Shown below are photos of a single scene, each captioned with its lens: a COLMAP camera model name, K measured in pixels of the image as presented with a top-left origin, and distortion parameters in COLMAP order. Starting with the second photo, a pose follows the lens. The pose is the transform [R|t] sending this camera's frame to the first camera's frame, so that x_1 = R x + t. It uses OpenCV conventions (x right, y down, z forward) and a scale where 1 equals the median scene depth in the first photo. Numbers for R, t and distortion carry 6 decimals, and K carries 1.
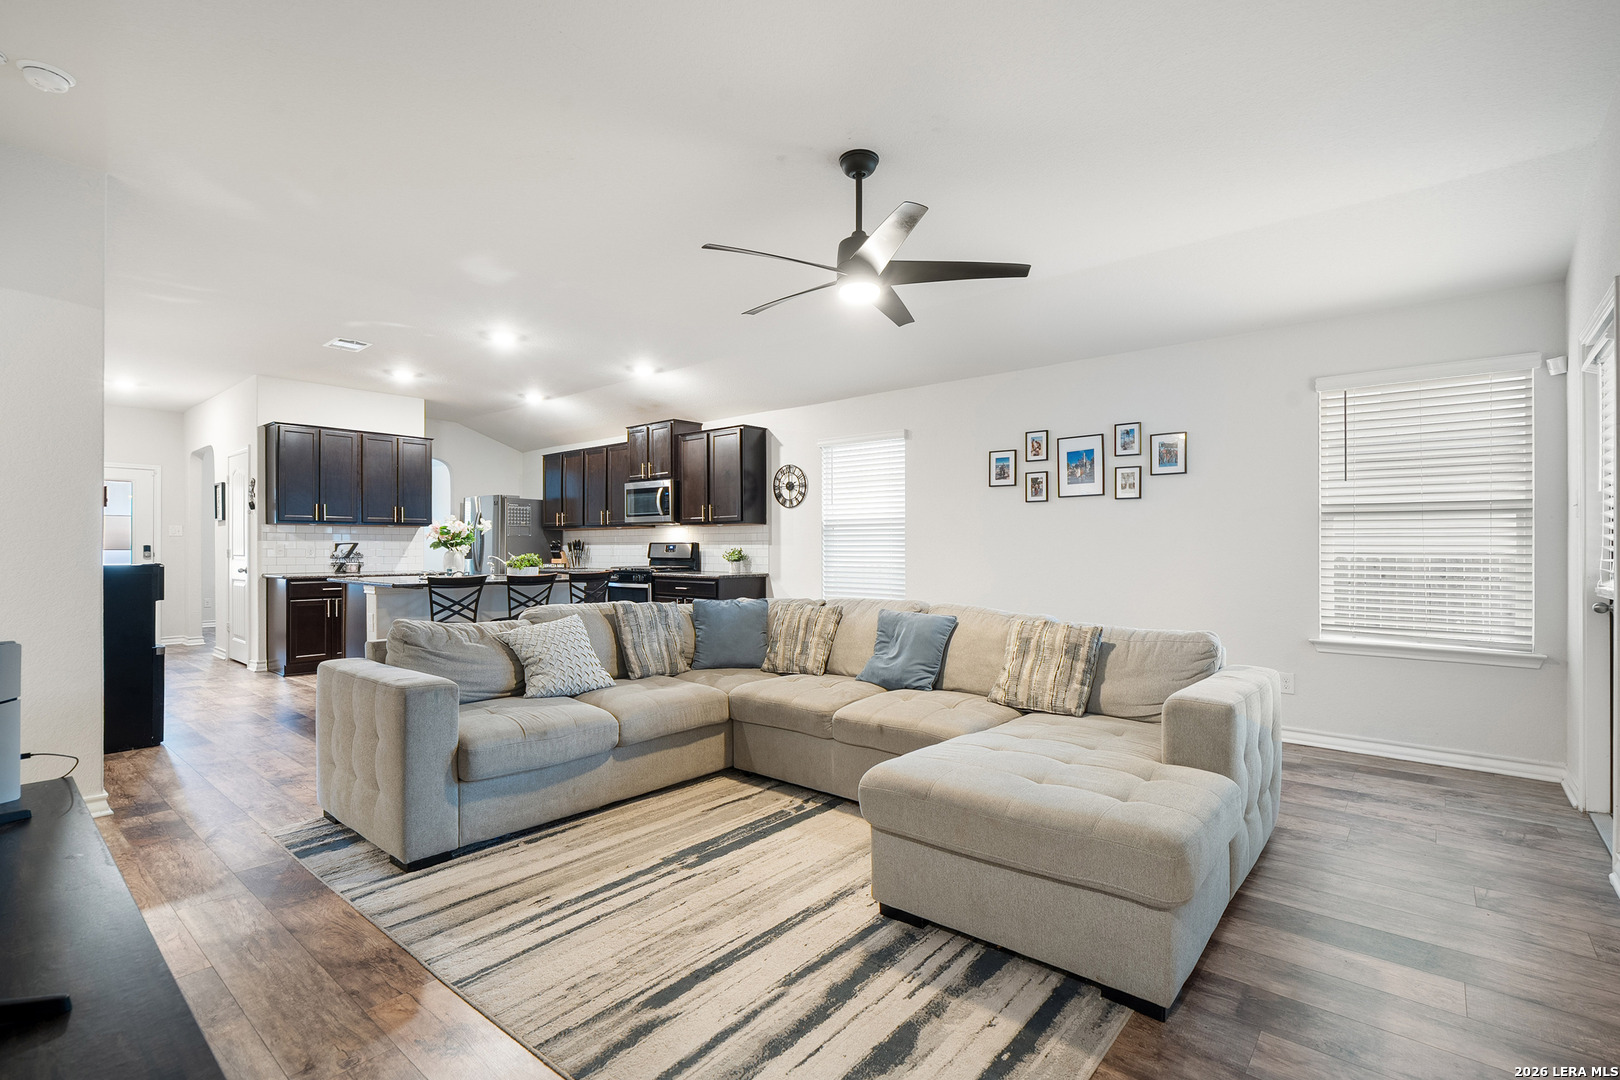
lens RADIAL K [[747.0, 0, 799.7], [0, 747.0, 544.6], [0, 0, 1]] dist [0.001300, 0.000464]
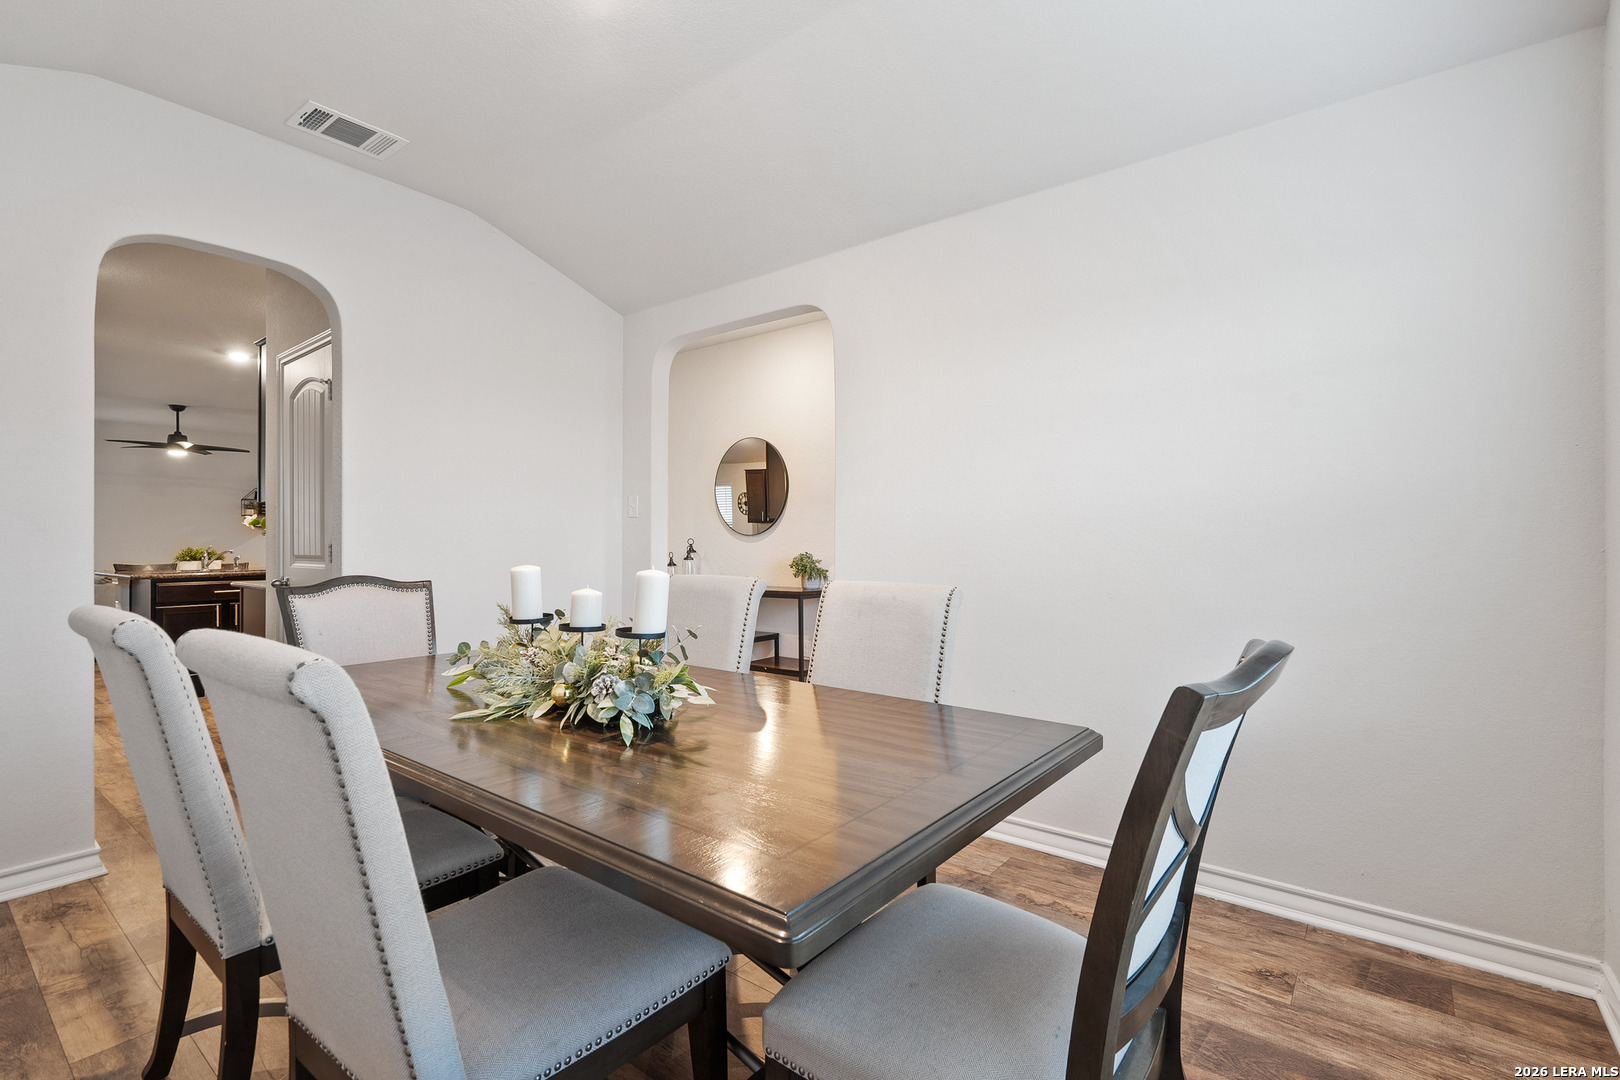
lens RADIAL K [[737.1, 0, 805.1], [0, 737.1, 544.0], [0, 0, 1]] dist [0.001700, 0.000782]
pose [[-0.998936, -0.004373, -0.045908, -0.966261], [-0.004344, 0.999990, -0.000732, 0.003834], [0.045911, -0.000532, -0.998945, 1.733657]]
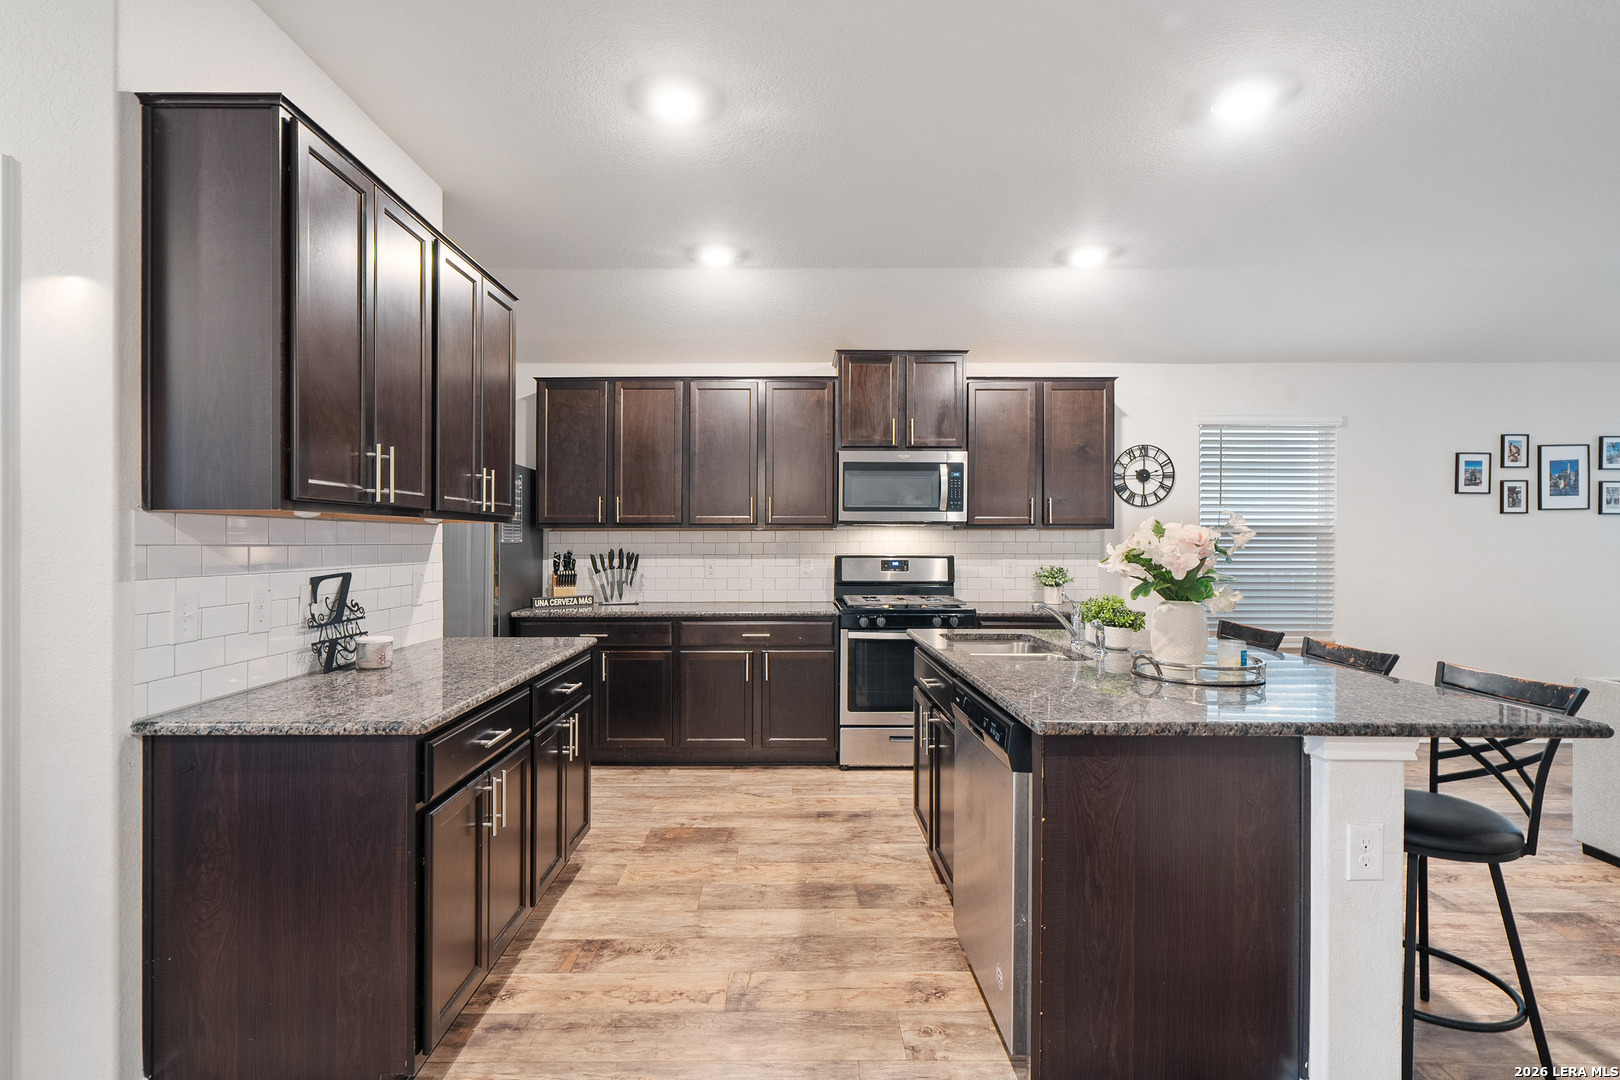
lens RADIAL K [[747.5, 0, 790.3], [0, 747.5, 542.2], [0, 0, 1]] dist [-0.001395, 0.000357]
pose [[0.757347, -0.001547, 0.653011, -0.707911], [-0.003653, 0.999972, 0.006606, -0.019579], [-0.653003, -0.007389, 0.757320, 0.679249]]
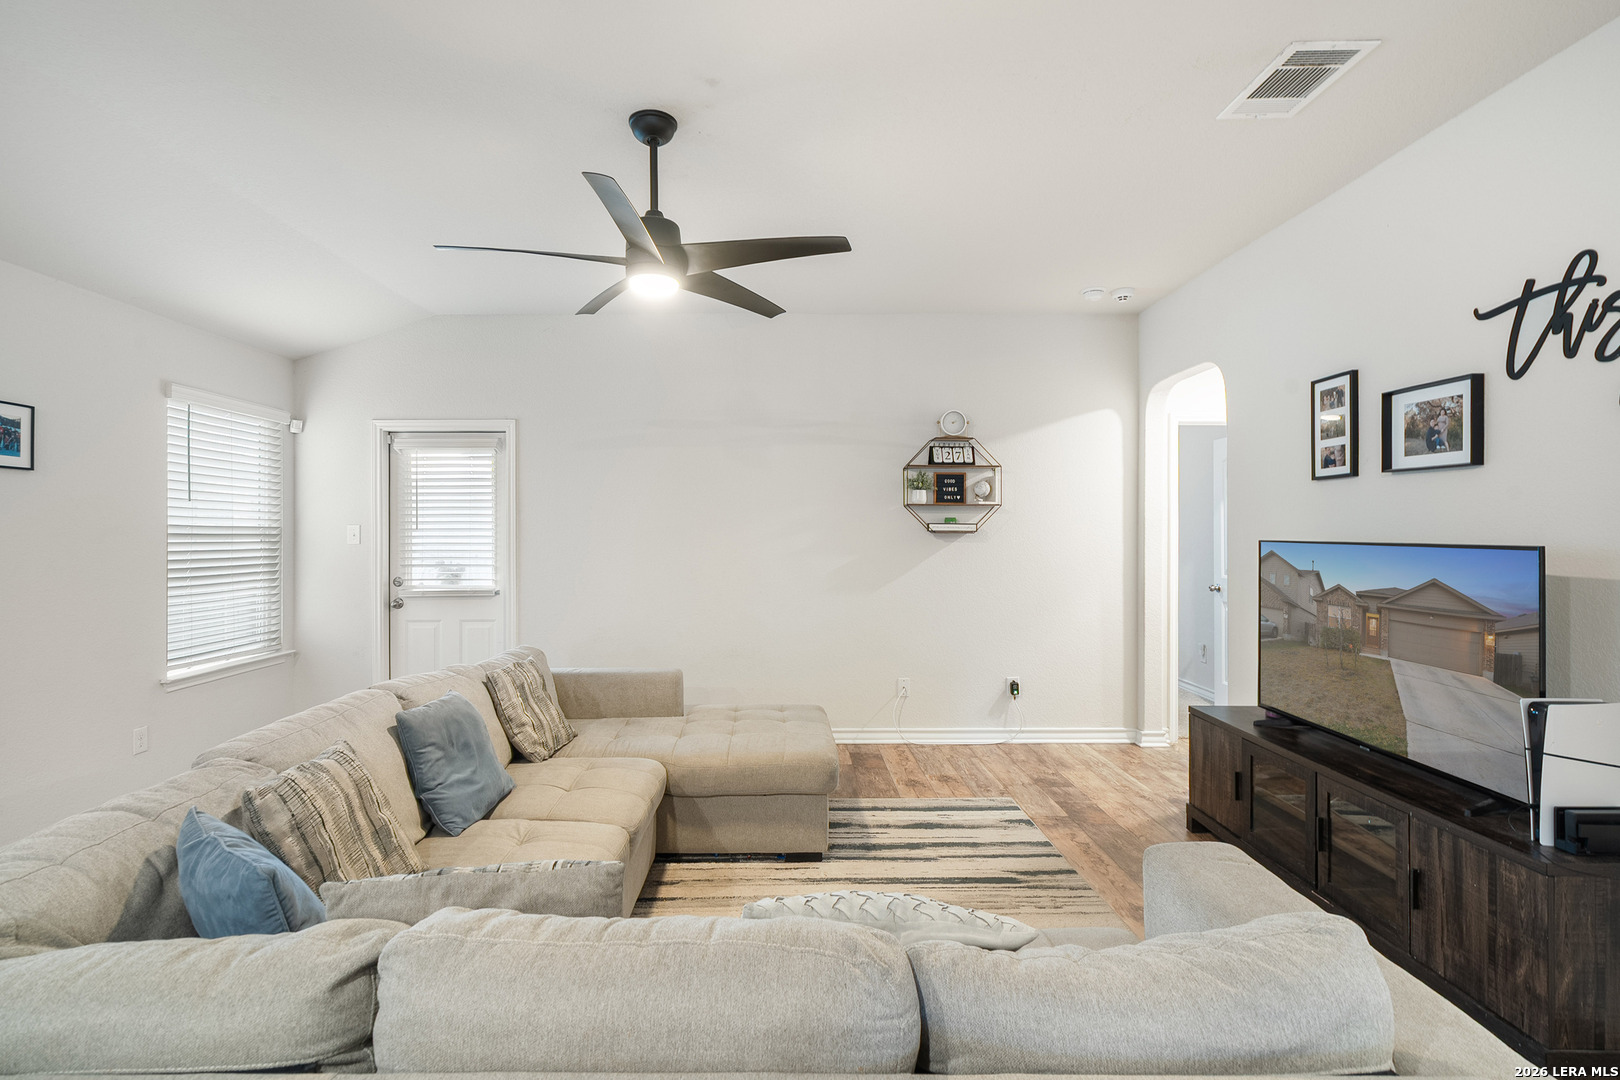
lens RADIAL K [[765.2, 0, 794.3], [0, 765.2, 524.8], [0, 0, 1]] dist [-0.002173, 0.000691]
pose [[-0.661396, 0.006586, 0.750008, -0.287522], [-0.002354, 0.999938, -0.010856, -0.028172], [-0.750033, -0.008946, -0.661339, 0.633313]]
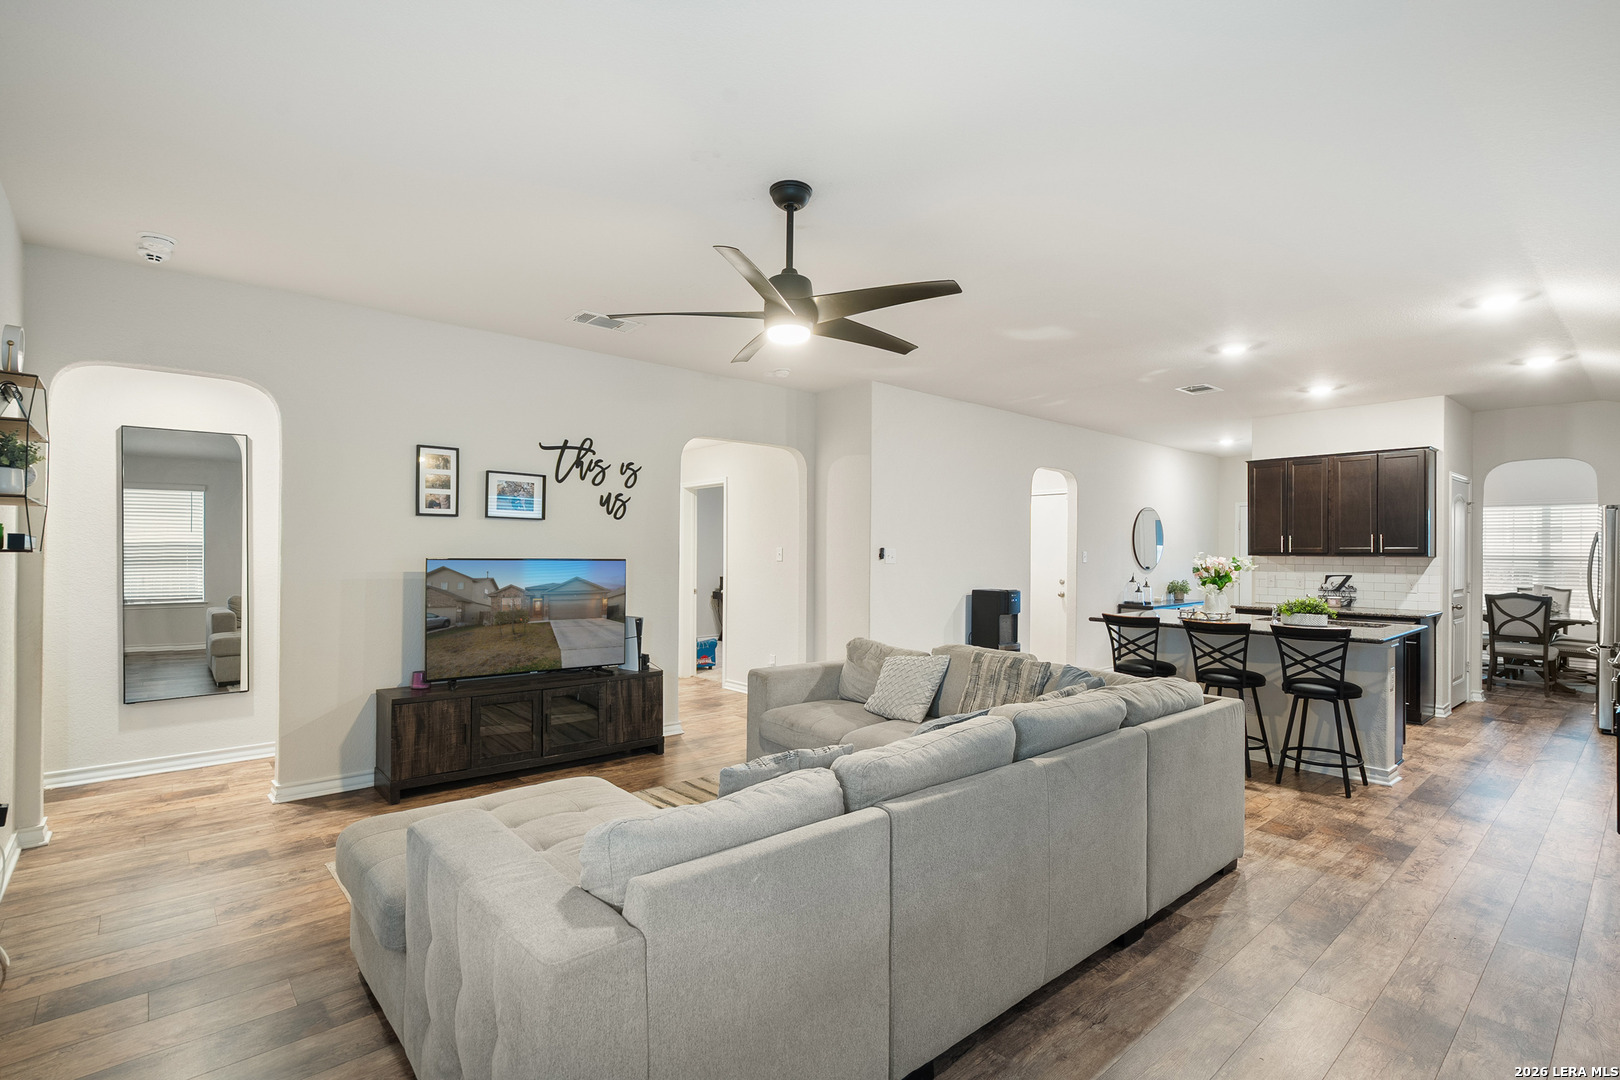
lens RADIAL K [[751.9, 0, 806.1], [0, 751.9, 552.1], [0, 0, 1]] dist [-0.000190, 0.000373]
pose [[-0.139887, -0.002885, -0.990163, 0.438561], [-0.001582, 0.999995, -0.002690, -0.028835], [0.990166, 0.001190, -0.139891, 0.506275]]
